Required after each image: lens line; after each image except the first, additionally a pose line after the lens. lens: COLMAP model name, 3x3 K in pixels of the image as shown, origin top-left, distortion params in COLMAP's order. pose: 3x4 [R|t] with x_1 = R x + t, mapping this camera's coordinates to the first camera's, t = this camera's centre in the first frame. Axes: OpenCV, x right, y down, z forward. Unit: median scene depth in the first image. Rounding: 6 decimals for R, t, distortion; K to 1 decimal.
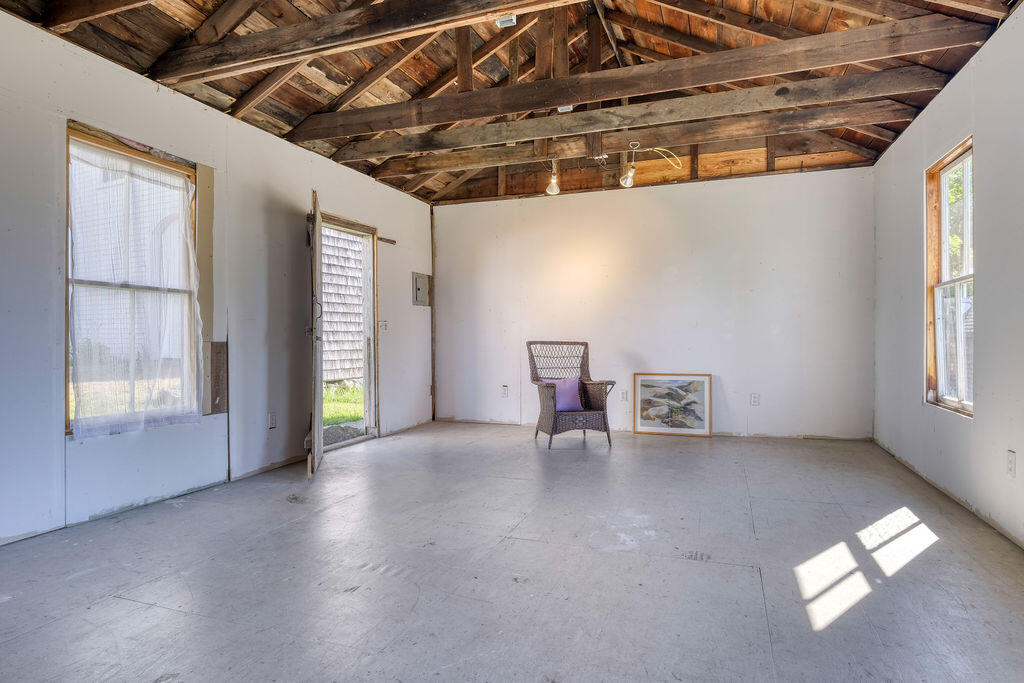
lens RADIAL K [[573.8, 0, 512.0], [0, 573.8, 341.5], [0, 0, 1]] dist [-0.046511, -0.000110]
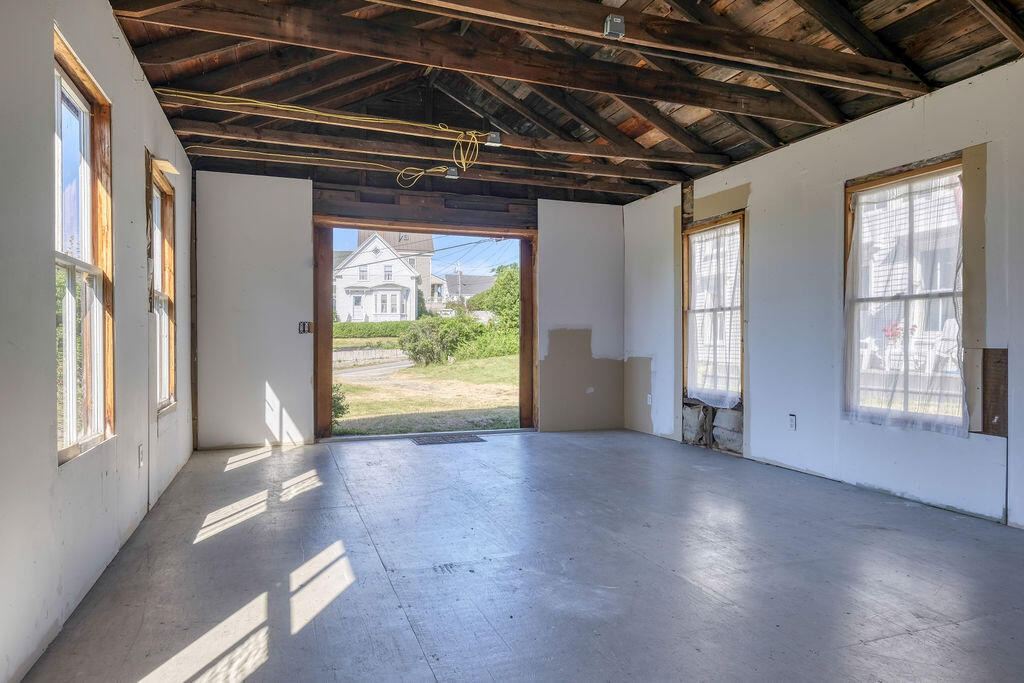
lens RADIAL K [[647.0, 0, 512.0], [0, 647.0, 341.5], [0, 0, 1]] dist [0.001183, 0.000315]
pose [[-0.759150, 0.007472, -0.650873, 0.911260], [0.002766, 0.999962, 0.008254, -0.028834], [0.650910, 0.004466, -0.759142, 1.806456]]
